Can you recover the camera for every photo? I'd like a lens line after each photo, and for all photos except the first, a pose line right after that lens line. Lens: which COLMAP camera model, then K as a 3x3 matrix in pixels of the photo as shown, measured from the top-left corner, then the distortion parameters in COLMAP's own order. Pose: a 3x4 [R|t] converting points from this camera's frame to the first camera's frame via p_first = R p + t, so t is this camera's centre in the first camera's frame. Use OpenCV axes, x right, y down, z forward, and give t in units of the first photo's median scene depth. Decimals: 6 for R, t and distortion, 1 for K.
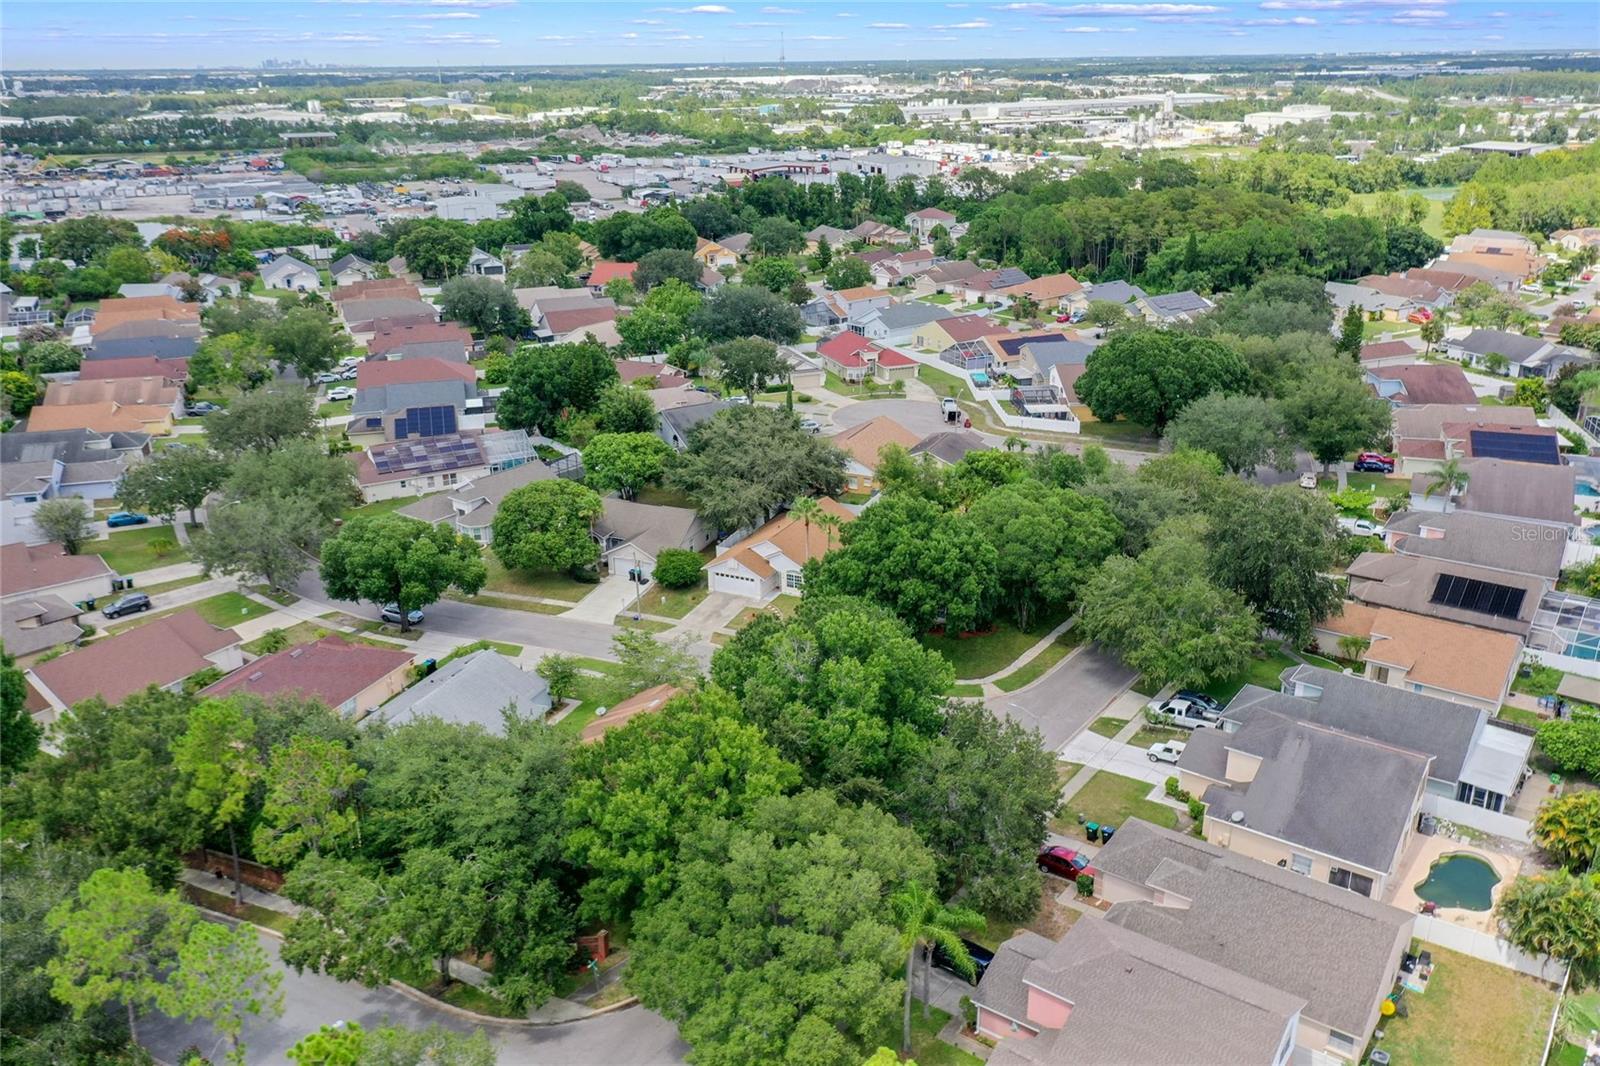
lens RADIAL K [[1263.9, 0, 798.5], [0, 1263.9, 534.5], [0, 0, 1]] dist [0.011251, 0.000228]
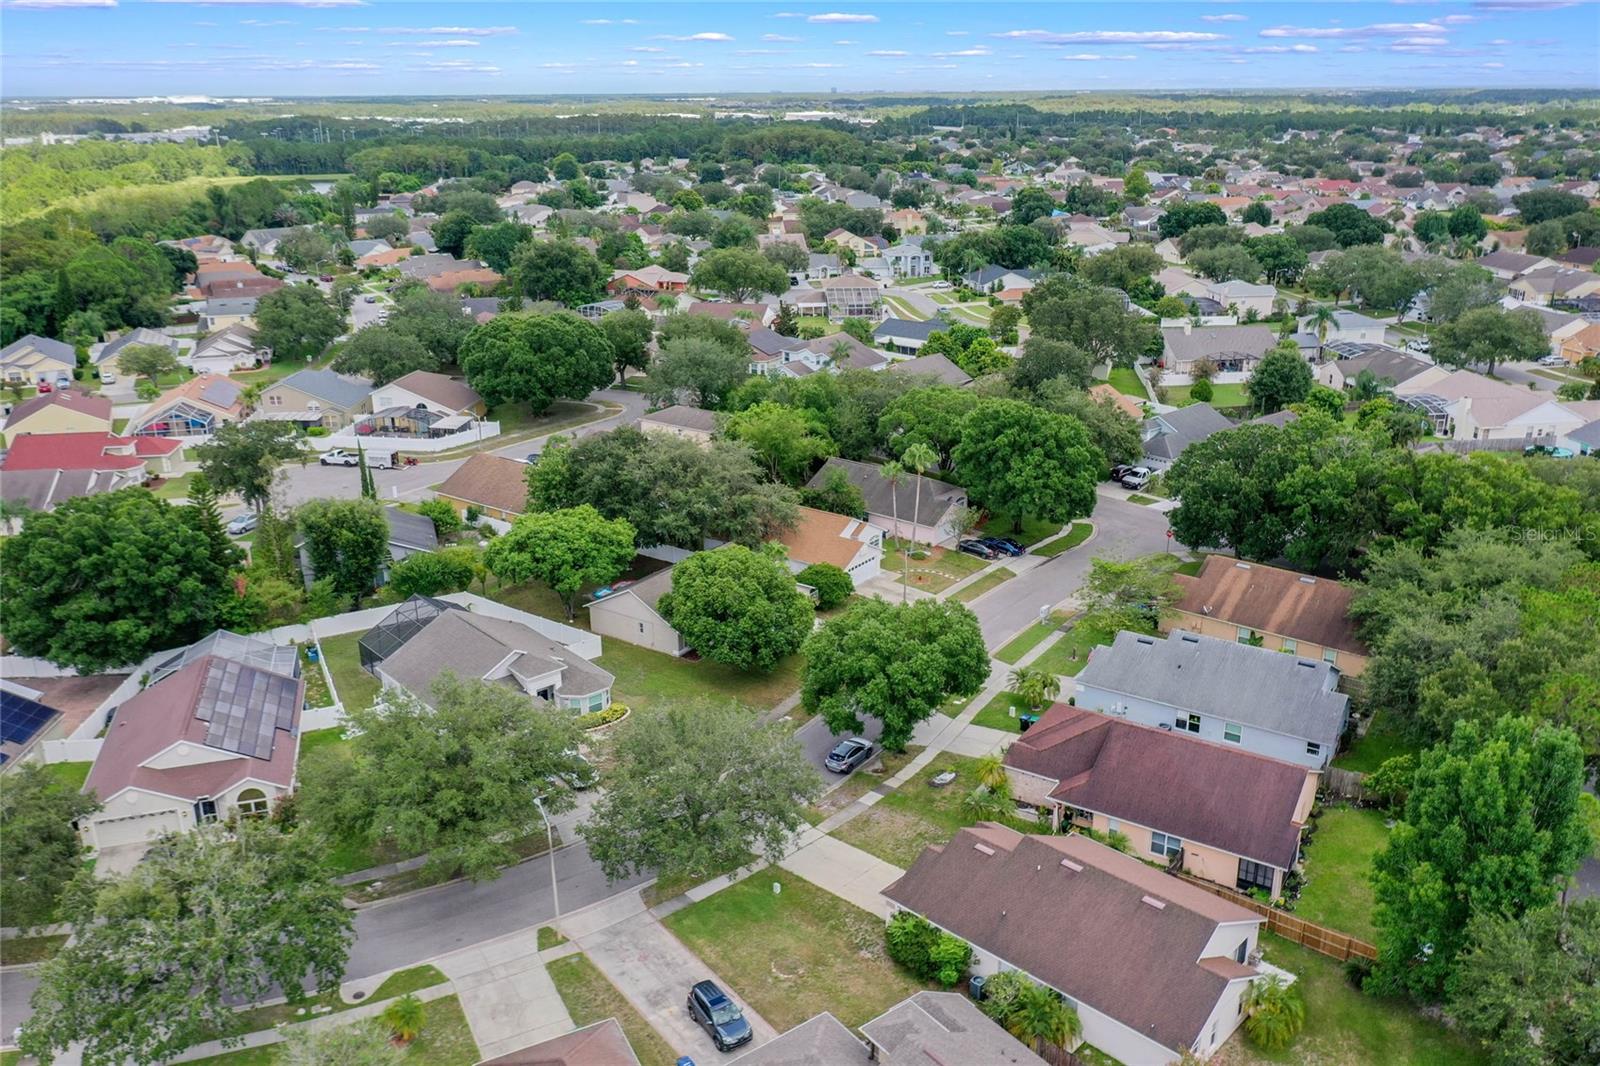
lens RADIAL K [[1263.9, 0, 798.9], [0, 1263.9, 532.7], [0, 0, 1]] dist [0.011251, 0.000228]
pose [[0.192262, -0.311562, 0.930572, -0.570413], [0.349179, 0.907924, 0.231837, -0.136326], [-0.917120, 0.280362, 0.283351, 0.476750]]
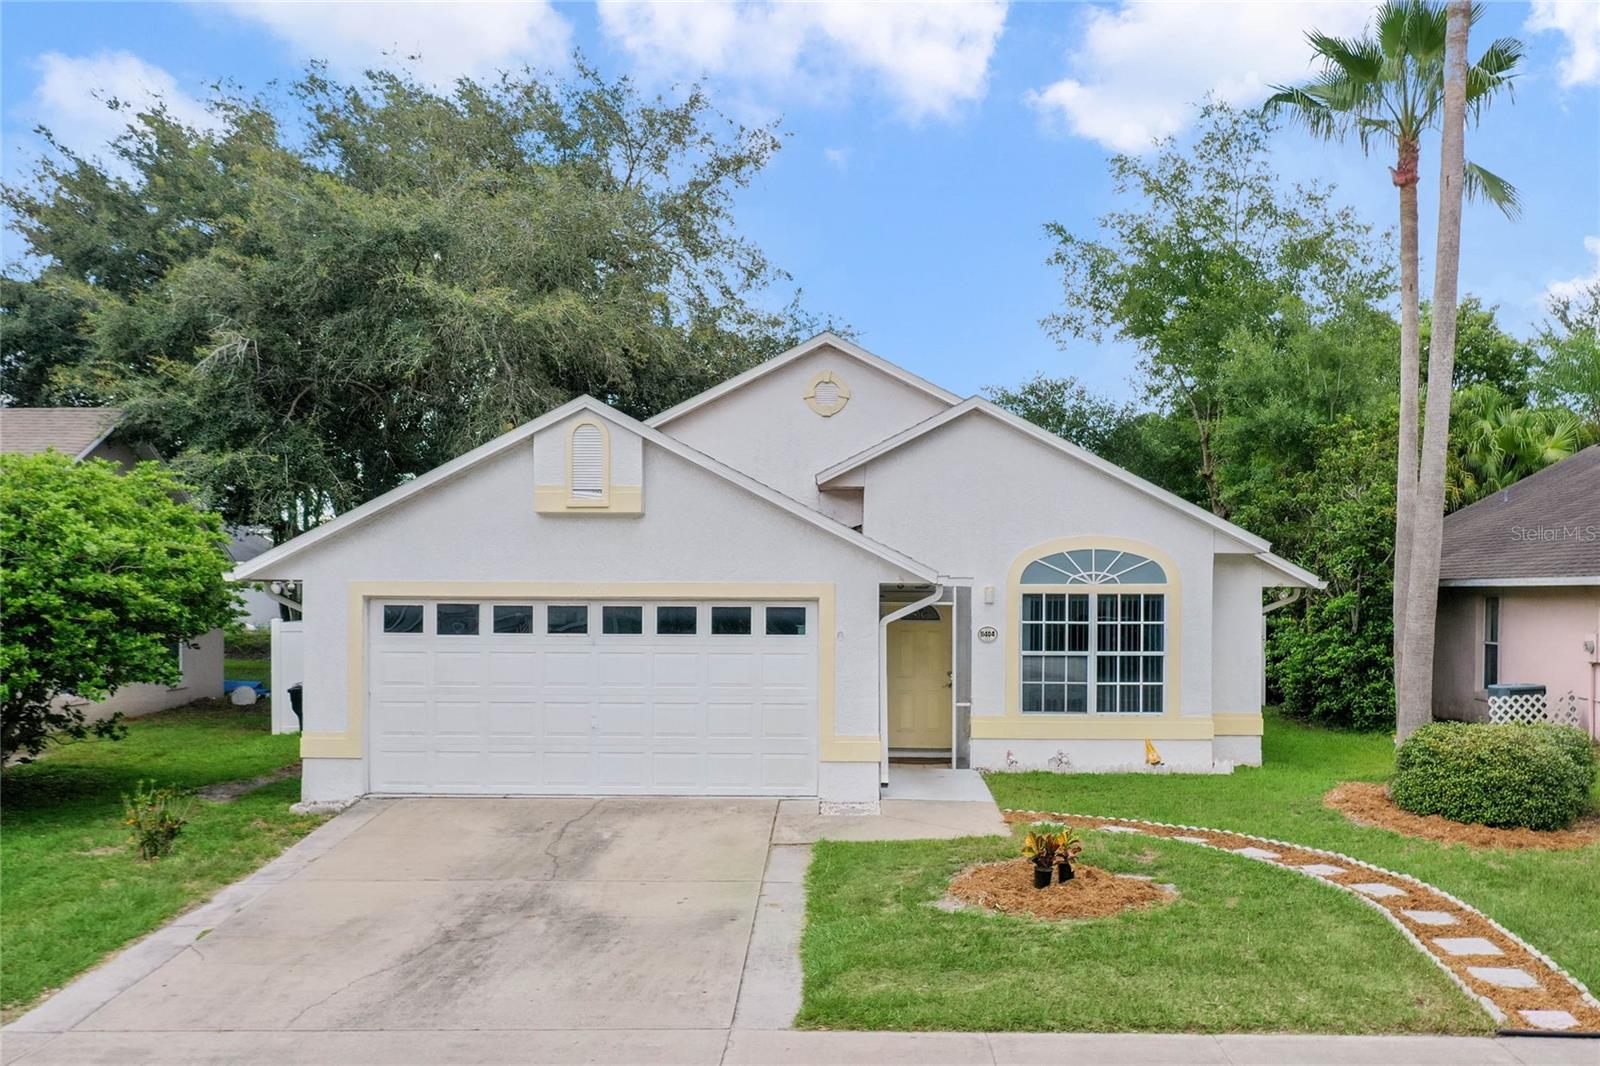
lens RADIAL K [[1495.6, 0, 830.4], [0, 1495.6, 601.5], [0, 0, 1]] dist [0.008122, 0.000000]
pose [[0.905269, 0.016149, 0.424531, -0.052645], [0.132764, 0.938476, -0.318805, 0.045760], [-0.403561, 0.344967, 0.847429, 0.549004]]
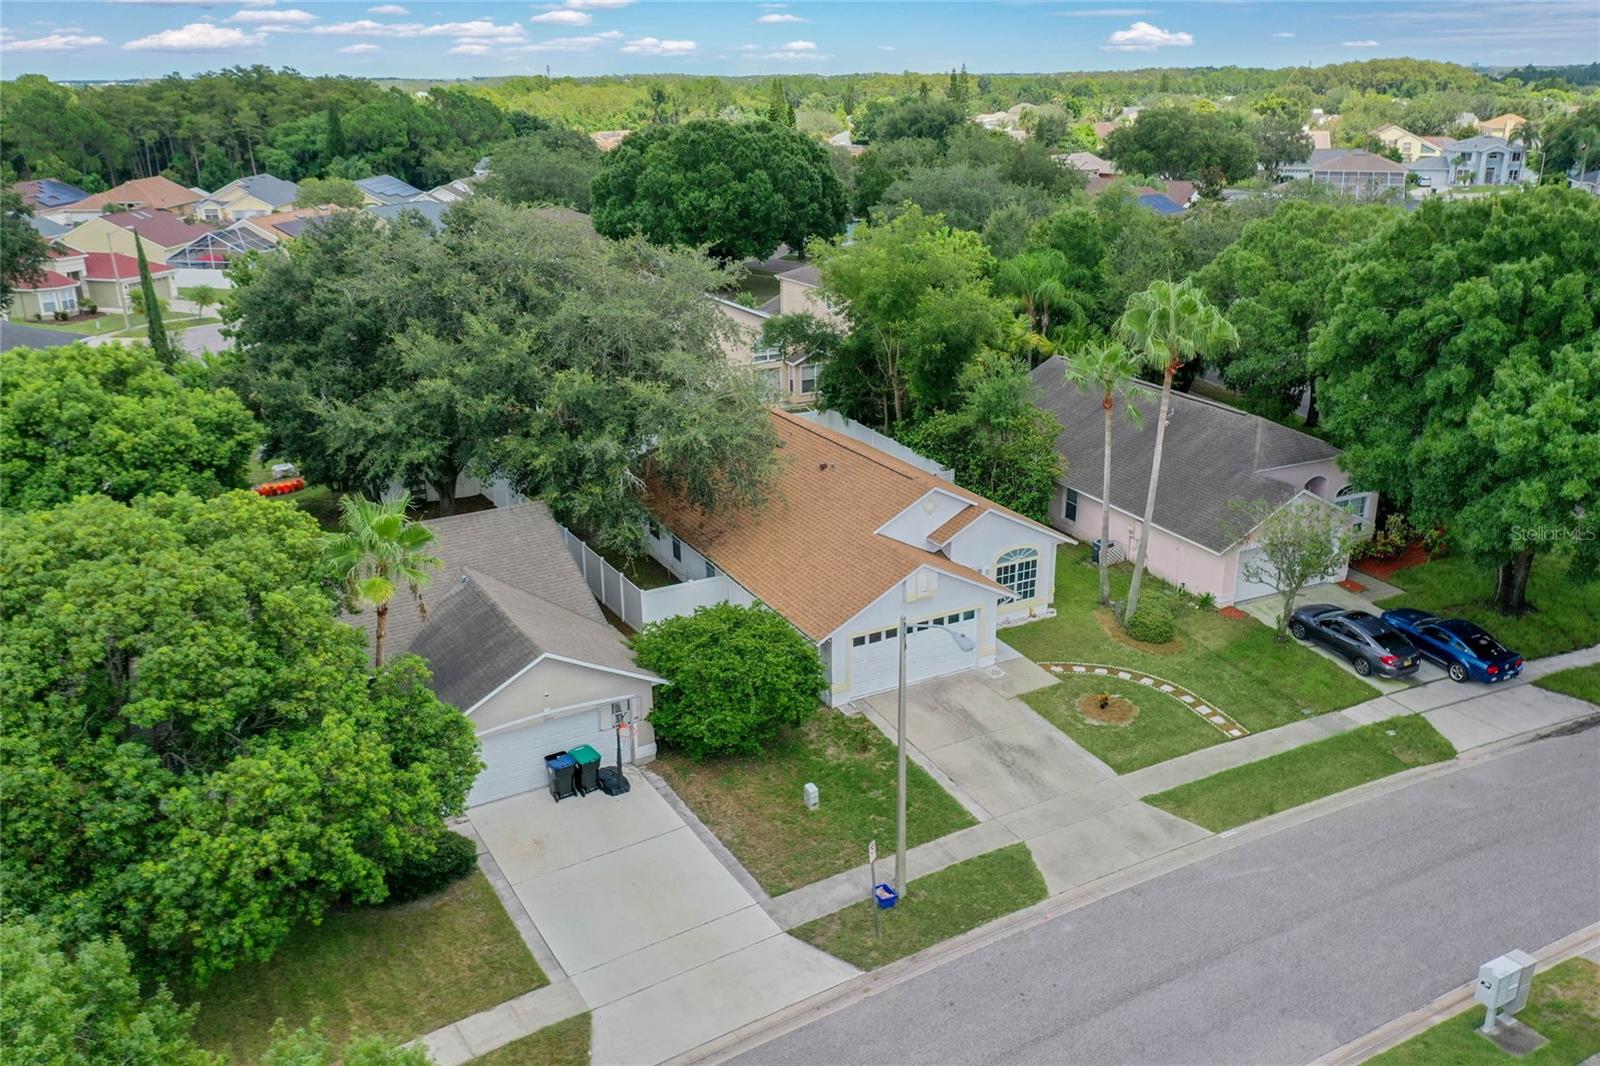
lens RADIAL K [[1263.9, 0, 798.0], [0, 1263.9, 528.4], [0, 0, 1]] dist [0.011251, 0.000228]
pose [[0.592015, -0.262061, 0.762130, -0.180896], [0.284409, 0.952749, 0.106681, -0.018210], [-0.754075, 0.153600, 0.638574, 0.509247]]
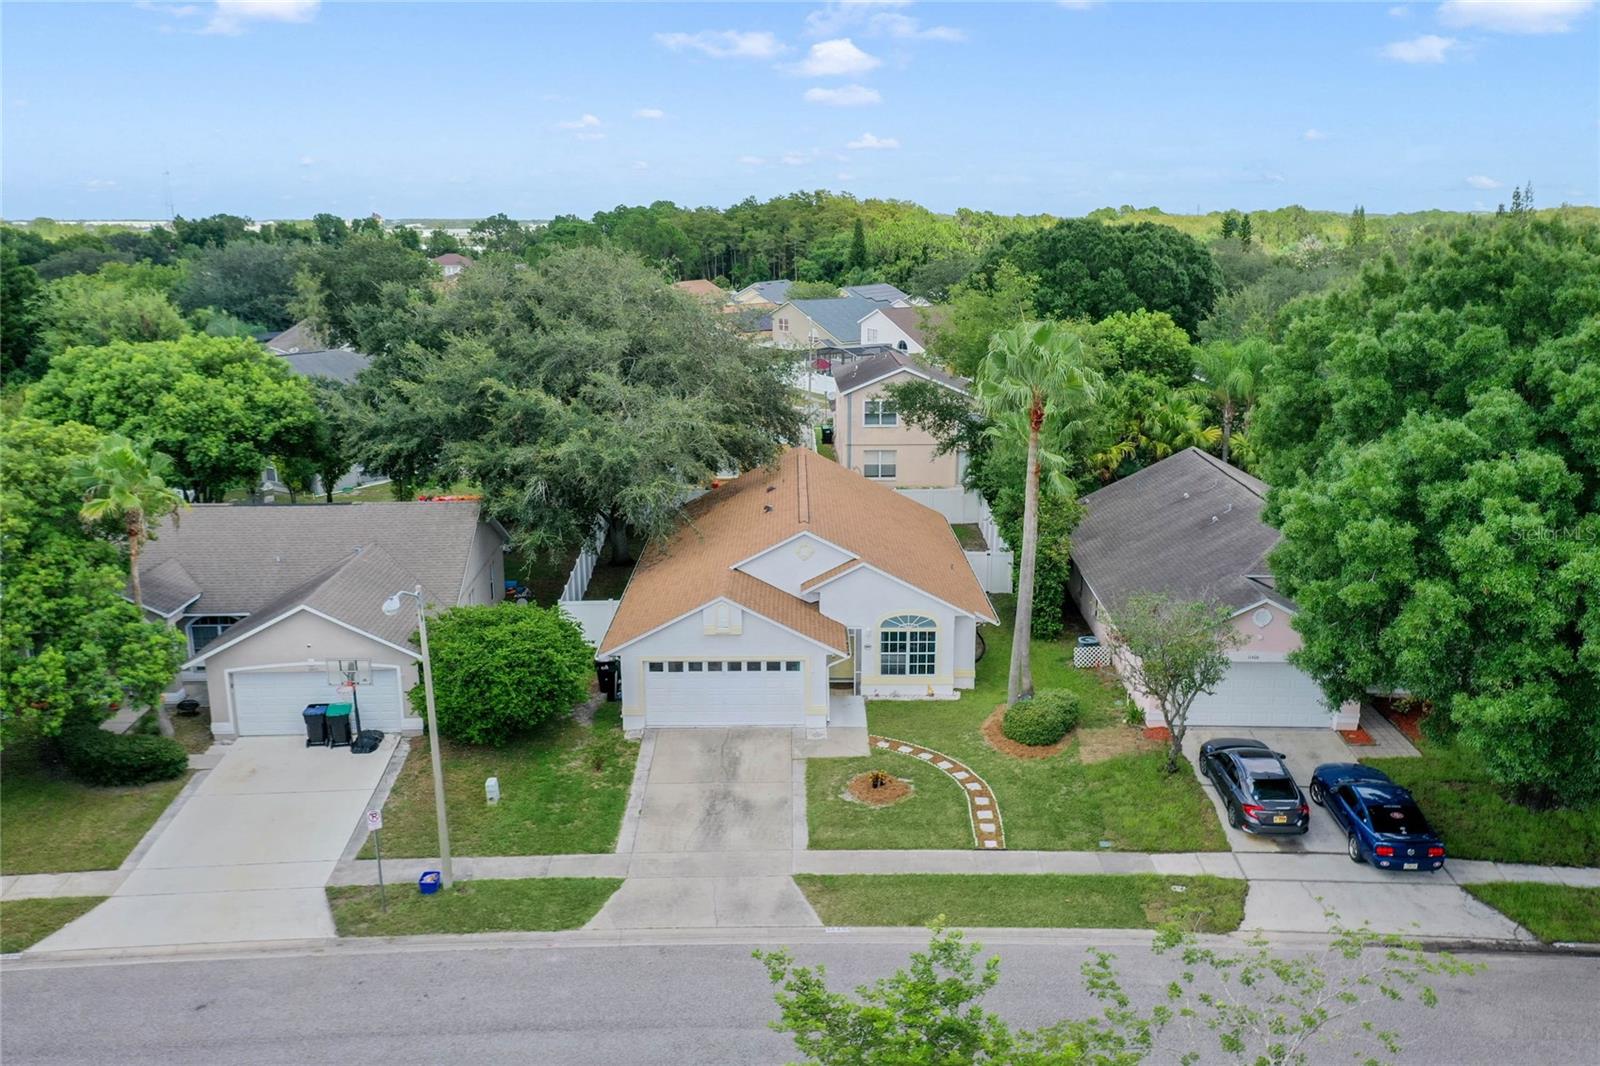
lens RADIAL K [[1263.9, 0, 797.7], [0, 1263.9, 531.1], [0, 0, 1]] dist [0.011251, 0.000228]
pose [[0.899073, -0.093771, 0.427638, -0.096759], [0.145821, 0.985158, -0.090555, 0.019693], [-0.412799, 0.143775, 0.899403, 0.450226]]
